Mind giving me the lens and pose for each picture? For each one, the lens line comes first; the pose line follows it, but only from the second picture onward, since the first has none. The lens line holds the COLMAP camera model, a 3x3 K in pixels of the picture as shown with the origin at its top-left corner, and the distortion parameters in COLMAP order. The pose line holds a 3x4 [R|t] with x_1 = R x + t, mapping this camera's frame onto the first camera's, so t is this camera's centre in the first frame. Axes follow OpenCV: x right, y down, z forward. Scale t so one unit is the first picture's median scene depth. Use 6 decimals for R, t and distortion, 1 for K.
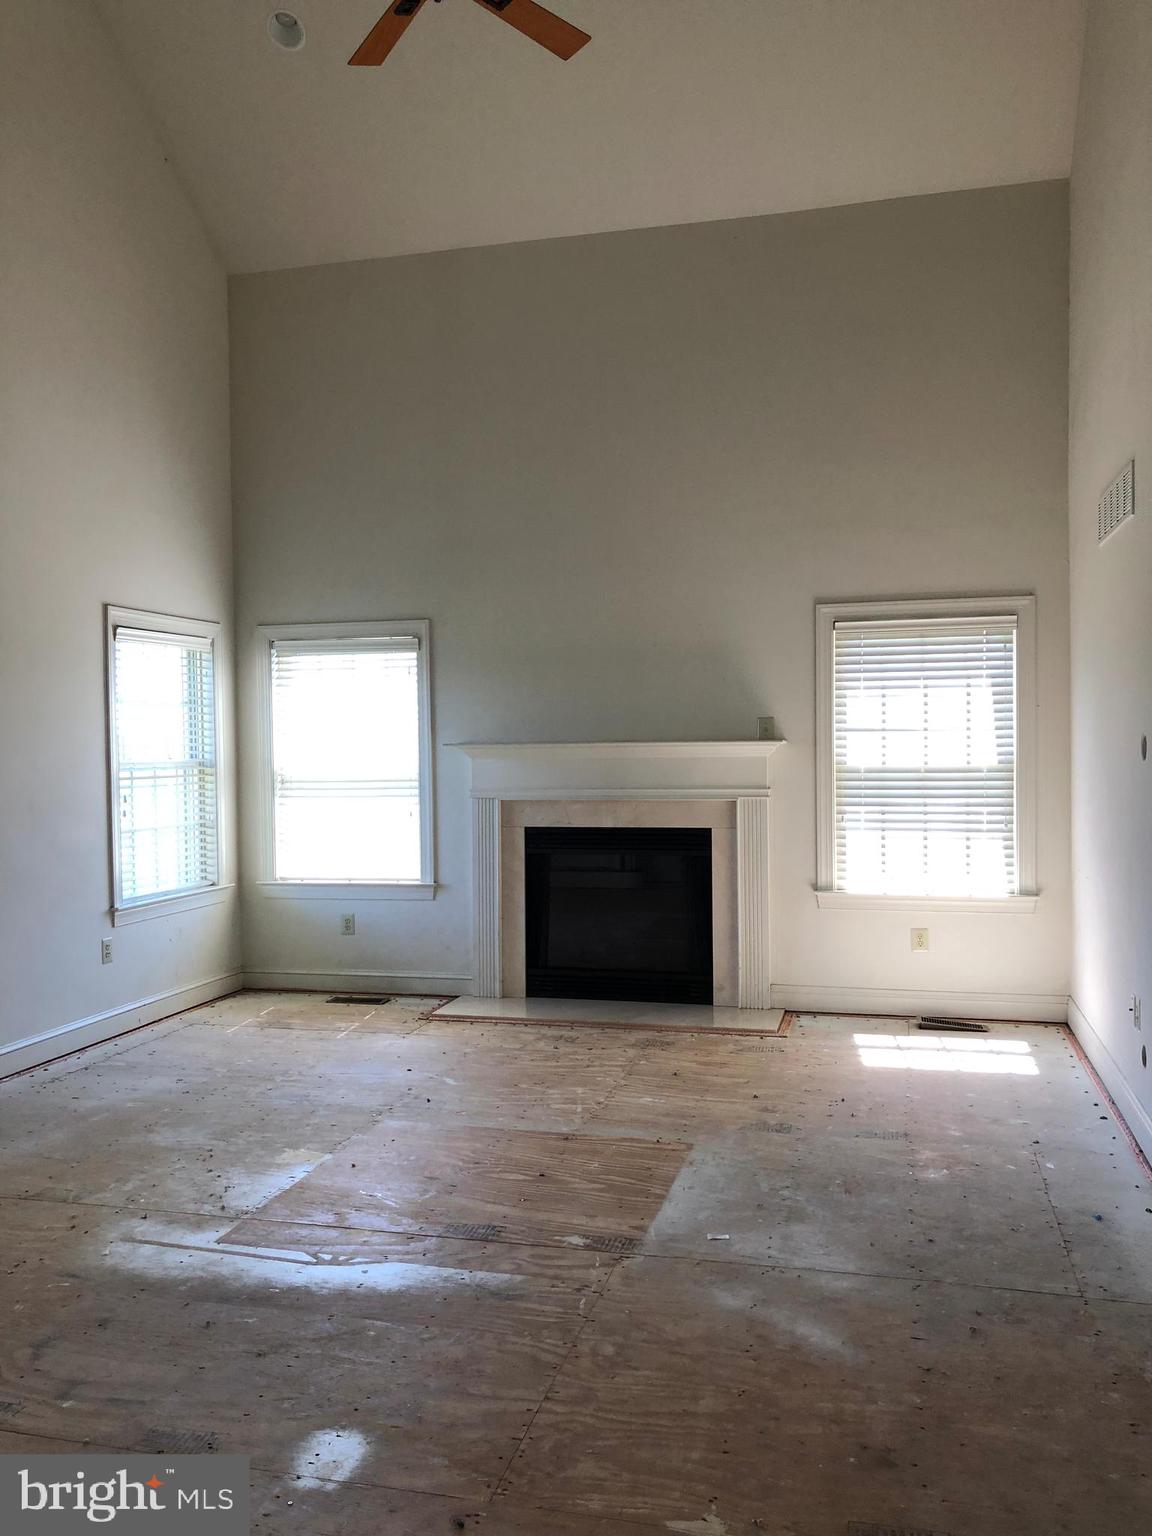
lens RADIAL K [[1251.0, 0, 576.0], [0, 1251.0, 768.0], [0, 0, 1]] dist [0.055921, -0.054198]
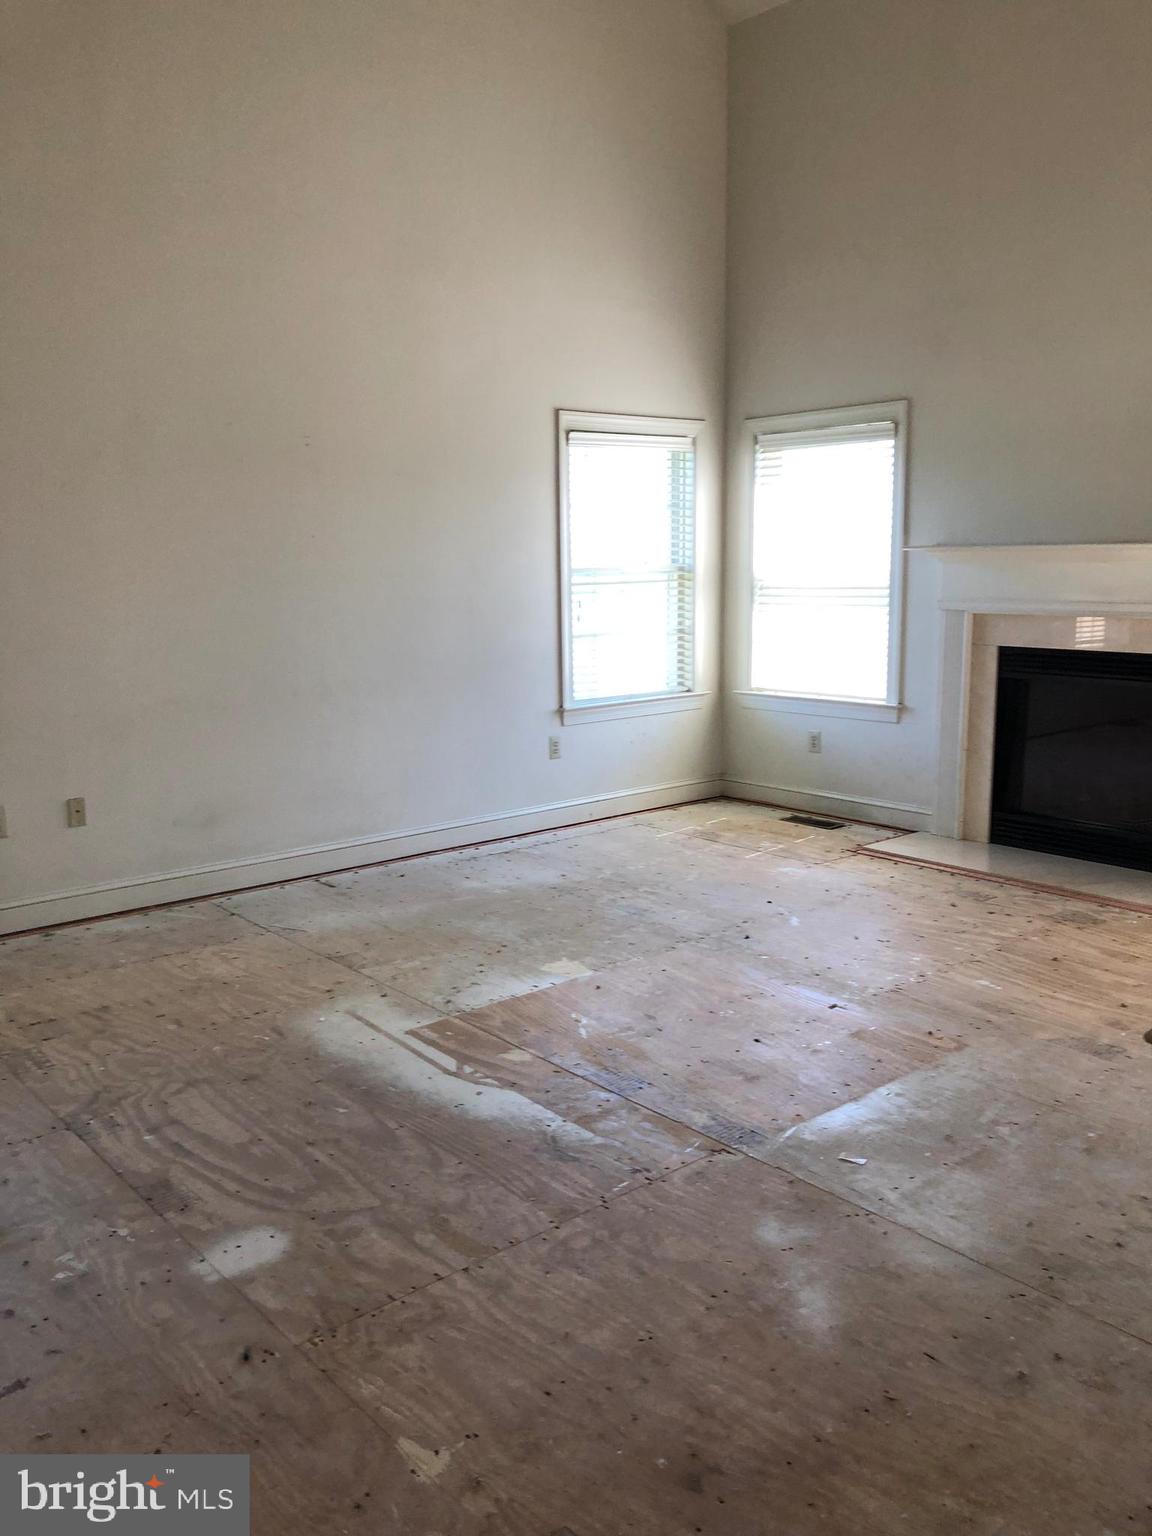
lens RADIAL K [[1246.4, 0, 618.0], [0, 1246.4, 763.7], [0, 0, 1]] dist [0.115524, -0.360083]
pose [[0.816948, 0.094289, -0.568952, 0.265522], [-0.005048, 0.987676, 0.156432, -0.006080], [0.576689, -0.124925, 0.807356, 0.174513]]
